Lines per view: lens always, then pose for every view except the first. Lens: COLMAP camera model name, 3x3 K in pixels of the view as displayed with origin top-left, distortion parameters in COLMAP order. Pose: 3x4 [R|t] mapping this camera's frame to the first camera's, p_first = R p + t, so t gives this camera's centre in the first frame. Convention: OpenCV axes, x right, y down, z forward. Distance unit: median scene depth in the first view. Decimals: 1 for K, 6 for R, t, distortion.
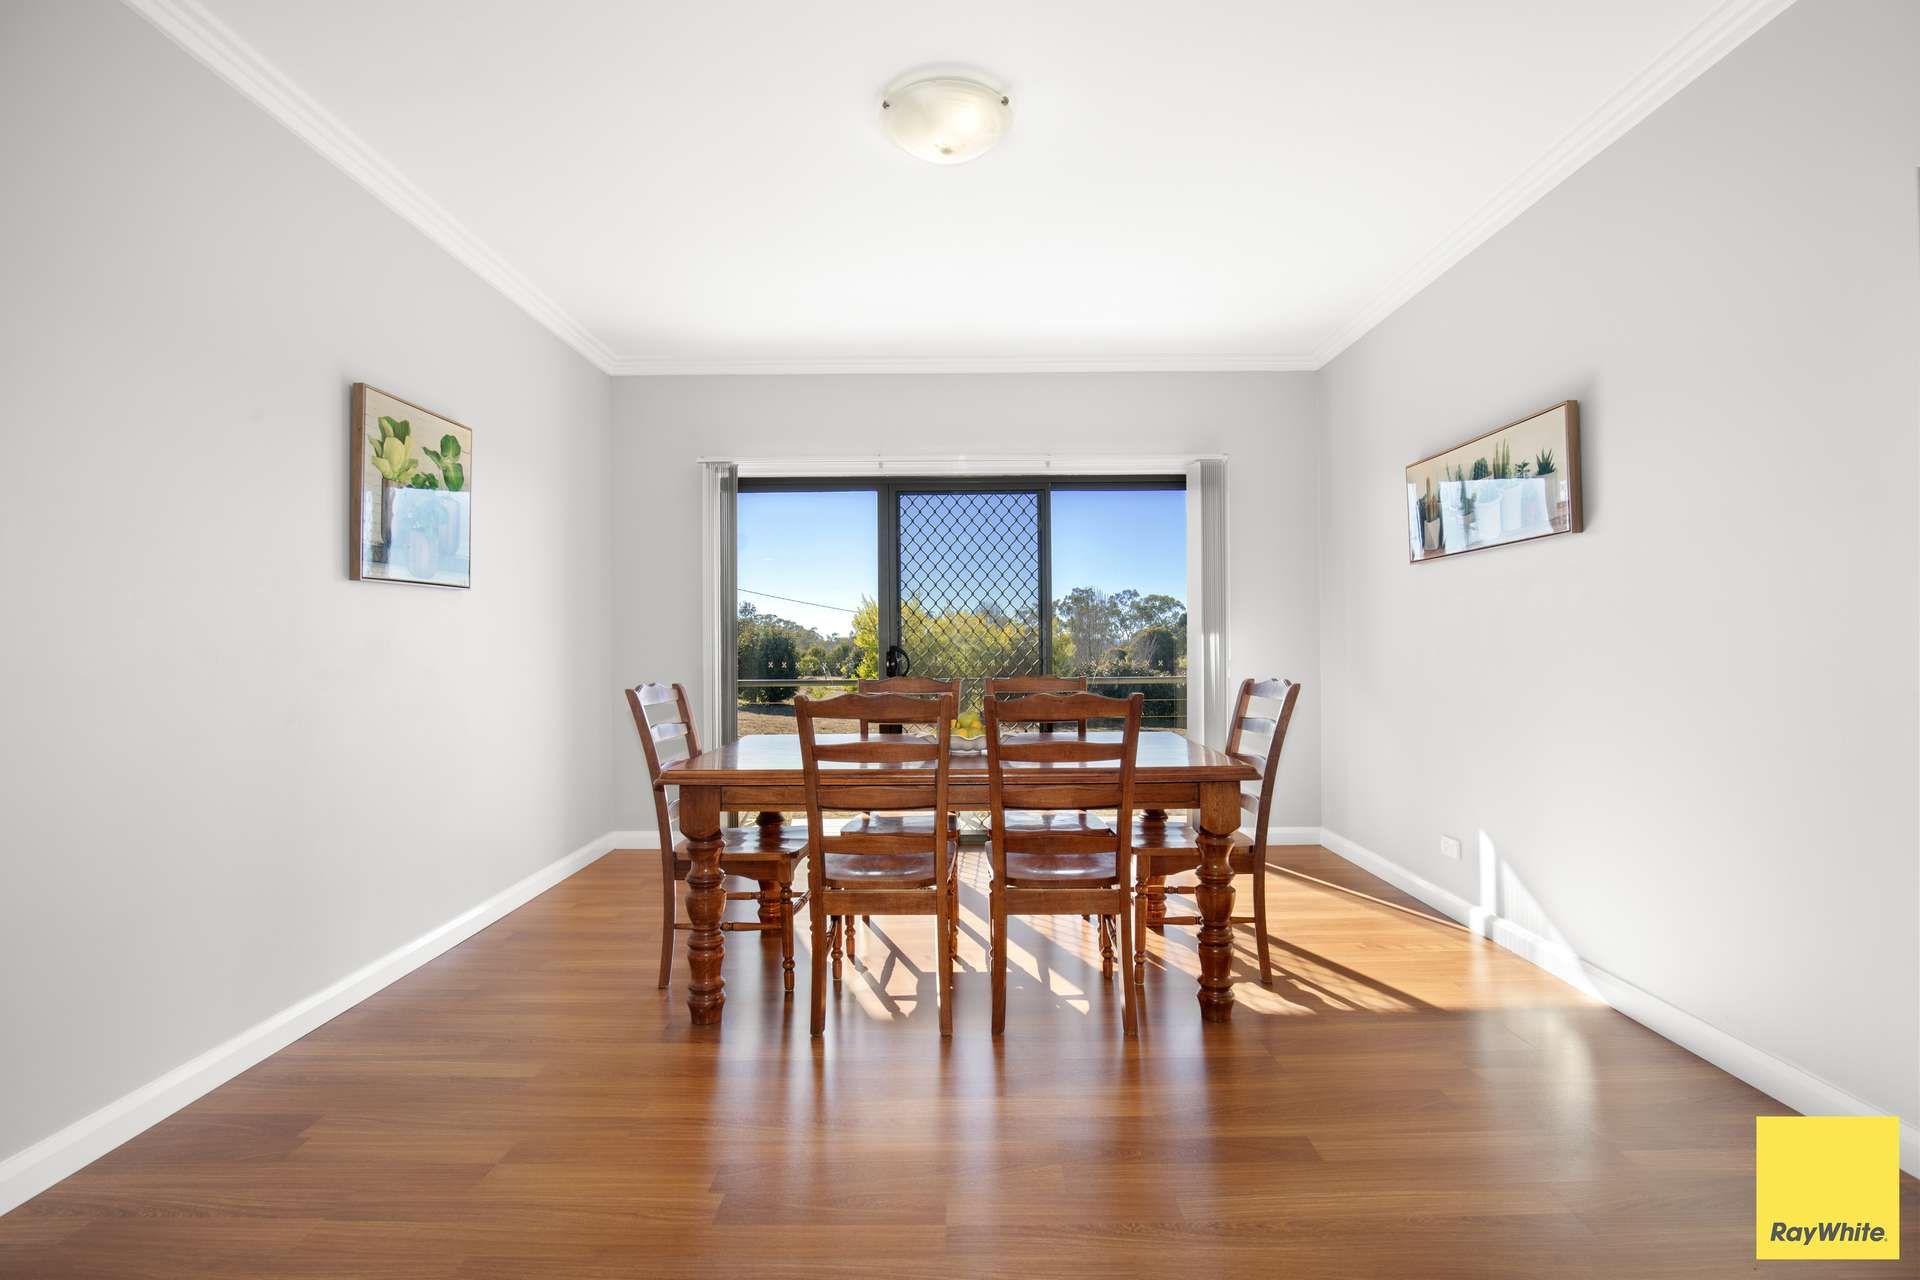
lens RADIAL K [[886.6, 0, 965.7], [0, 886.6, 639.7], [0, 0, 1]] dist [0.000896, -0.000235]
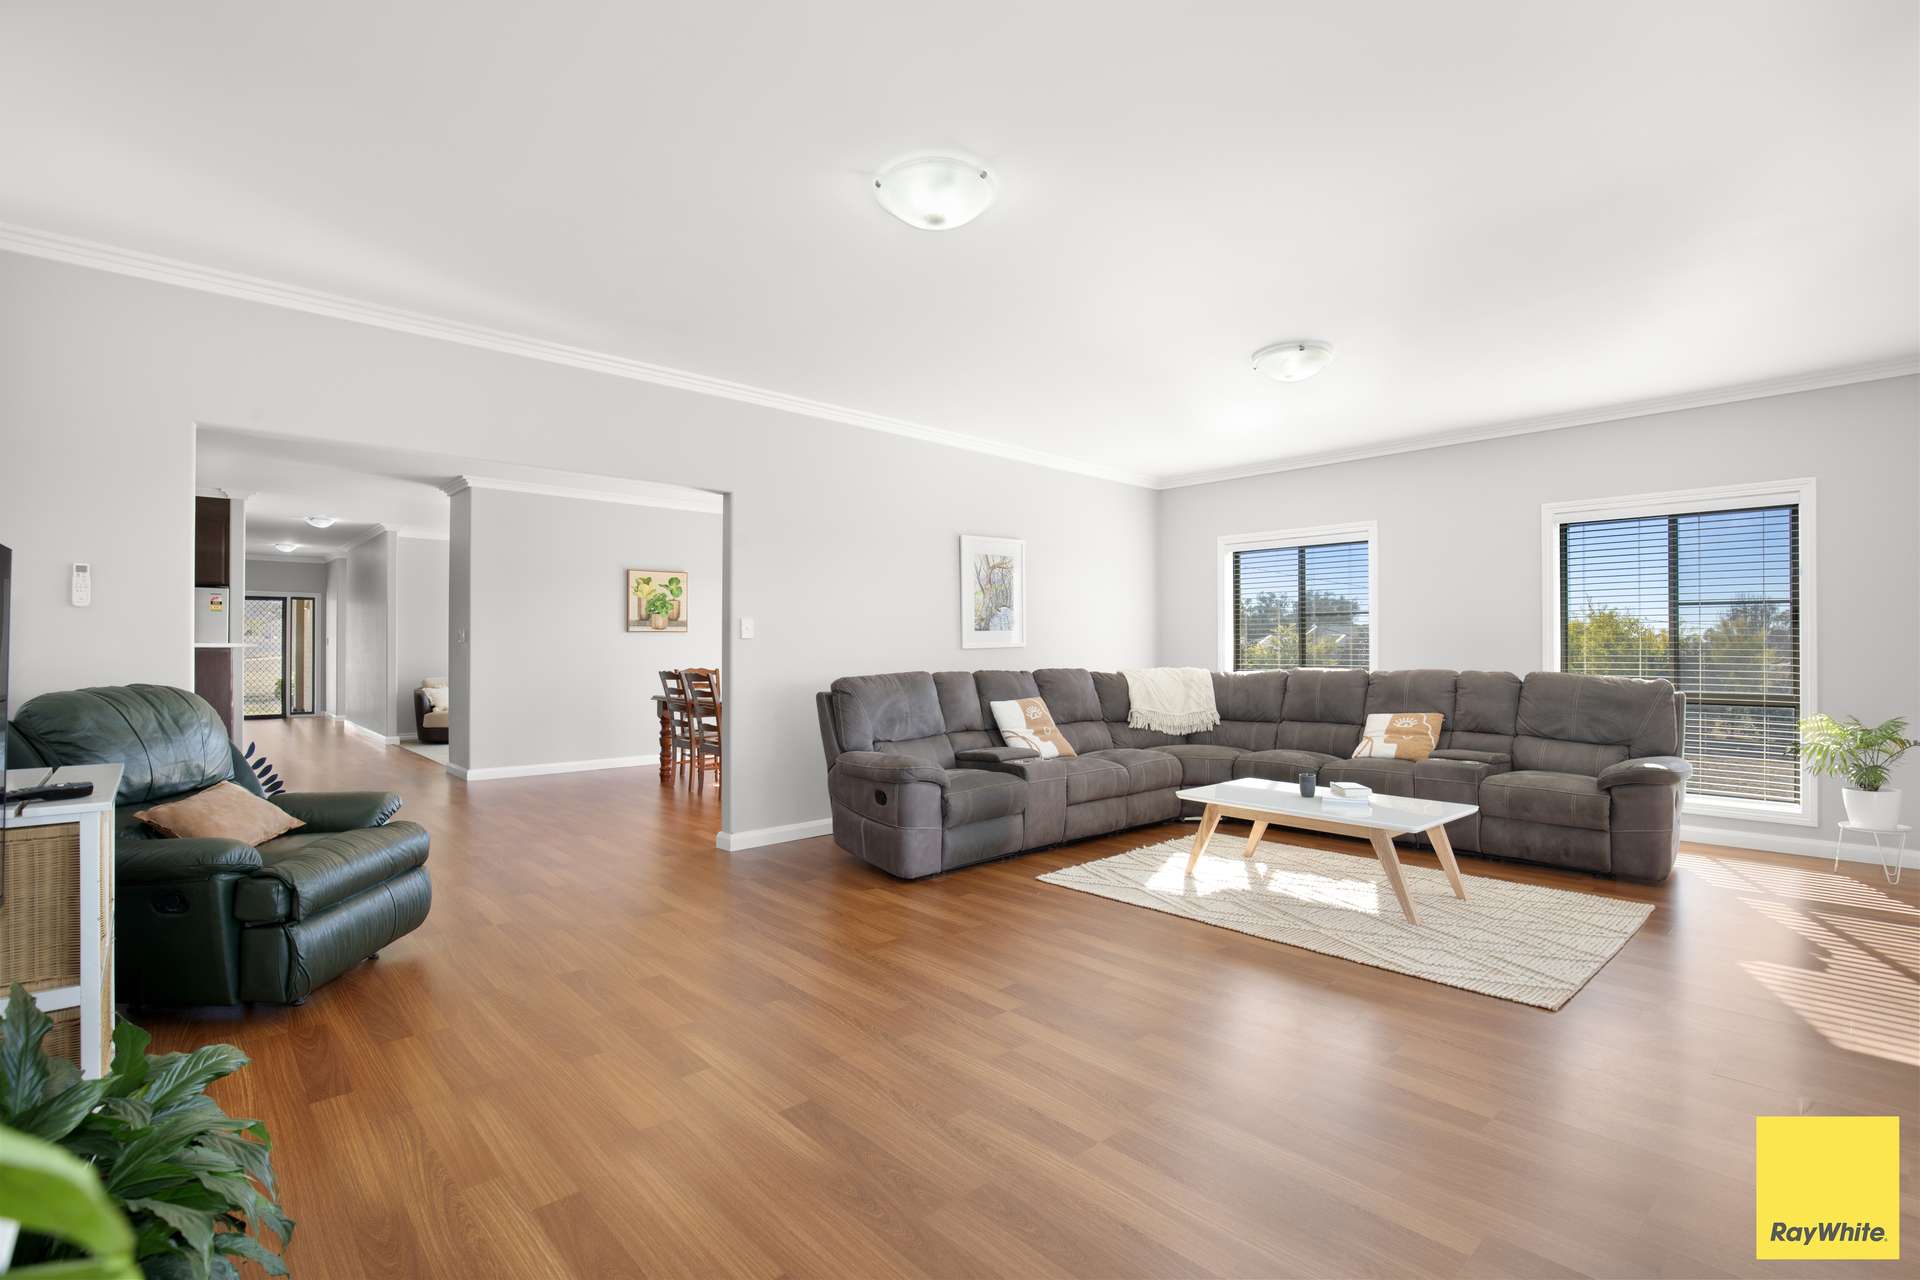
lens RADIAL K [[886.6, 0, 964.4], [0, 886.6, 637.7], [0, 0, 1]] dist [0.000896, -0.000235]
pose [[0.676536, 0.007849, -0.736367, 2.321547], [-0.004634, 0.999969, 0.006402, -0.067662], [0.736395, -0.000919, 0.676552, -0.244419]]
